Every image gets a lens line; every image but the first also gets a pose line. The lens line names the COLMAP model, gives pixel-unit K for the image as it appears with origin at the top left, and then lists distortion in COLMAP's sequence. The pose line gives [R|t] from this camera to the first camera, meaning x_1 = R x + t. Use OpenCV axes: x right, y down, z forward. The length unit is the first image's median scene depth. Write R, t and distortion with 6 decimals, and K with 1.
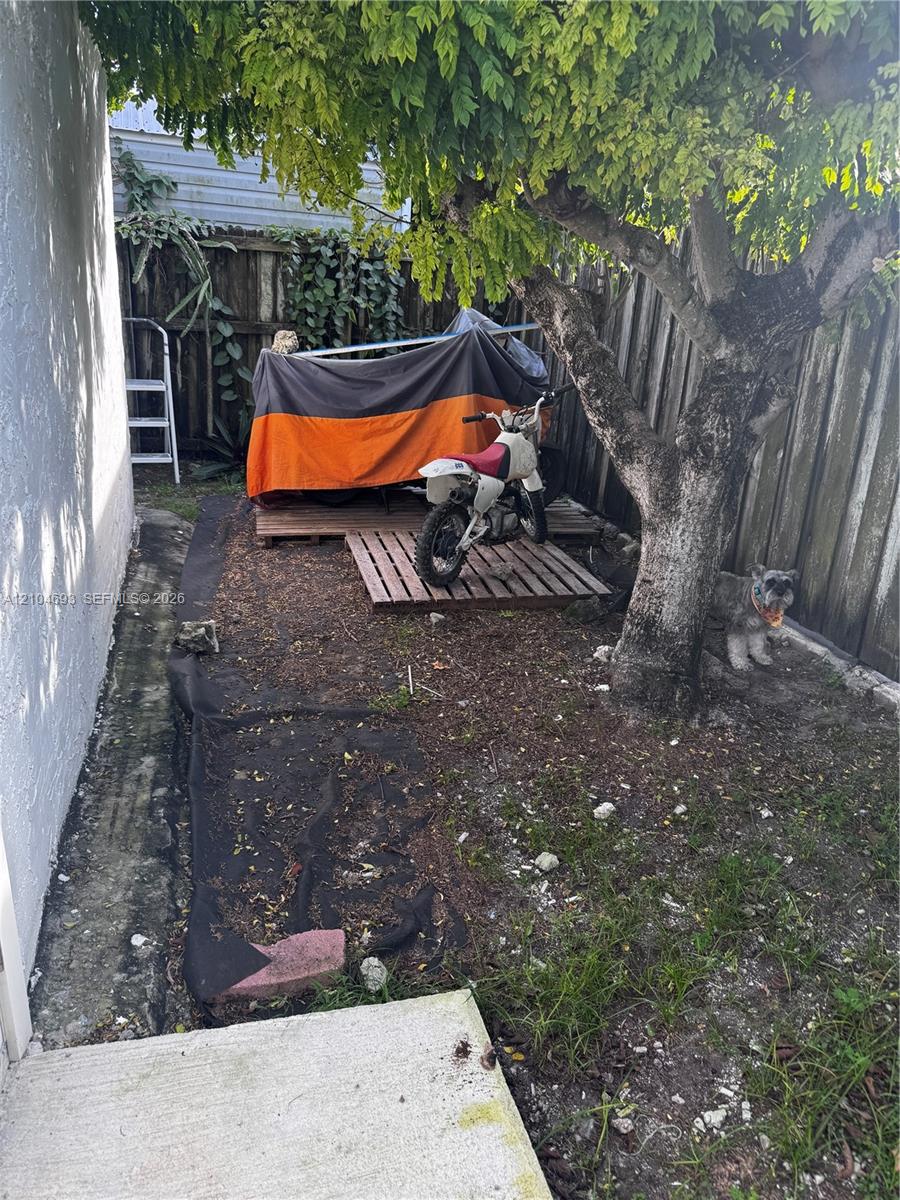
lens RADIAL K [[840.3, 0, 440.2], [0, 840.3, 607.9], [0, 0, 1]] dist [0.040762, -0.041370]
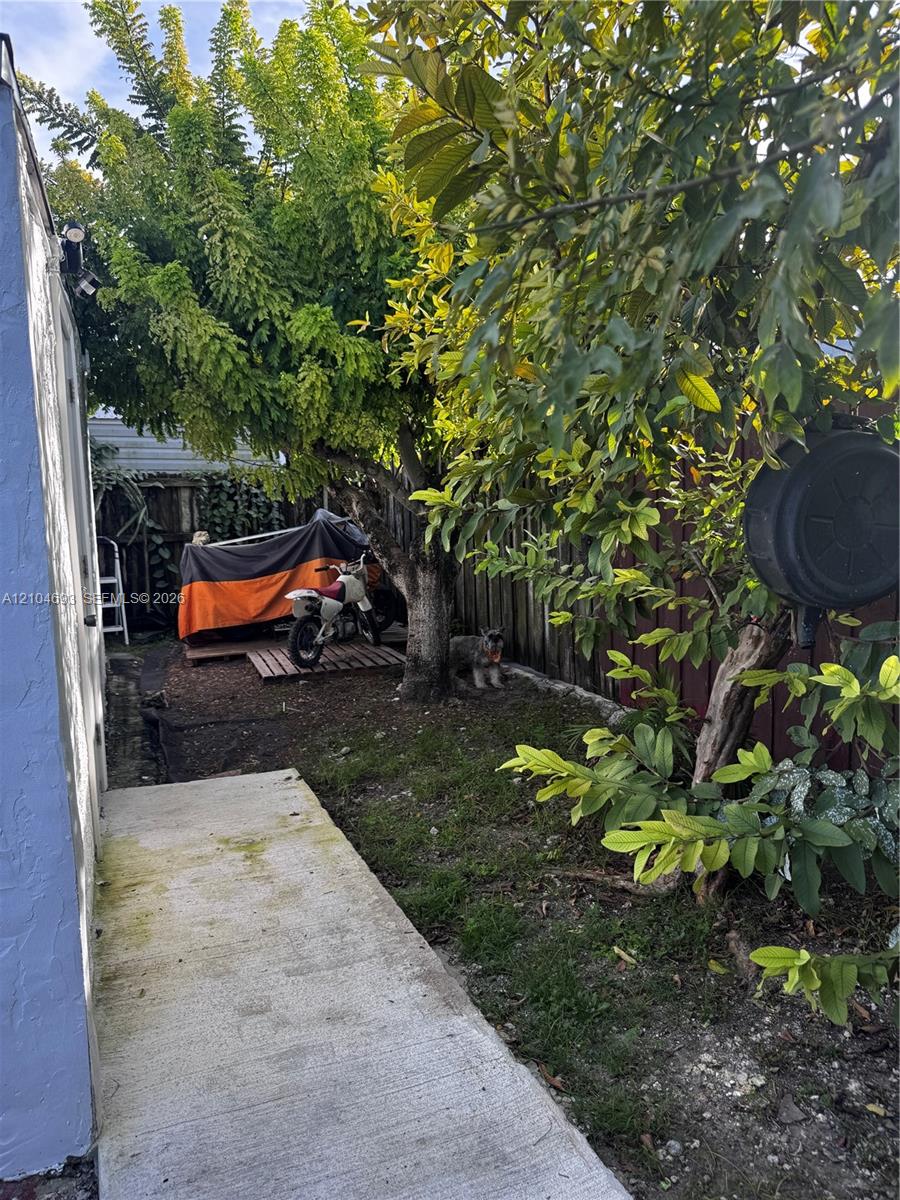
lens RADIAL K [[840.3, 0, 458.5], [0, 840.3, 603.9], [0, 0, 1]] dist [0.040762, -0.041370]
pose [[0.988395, -0.098488, 0.115652, 0.101923], [0.123644, 0.963891, -0.235853, 0.244622], [-0.088247, 0.247415, 0.964882, -0.552012]]
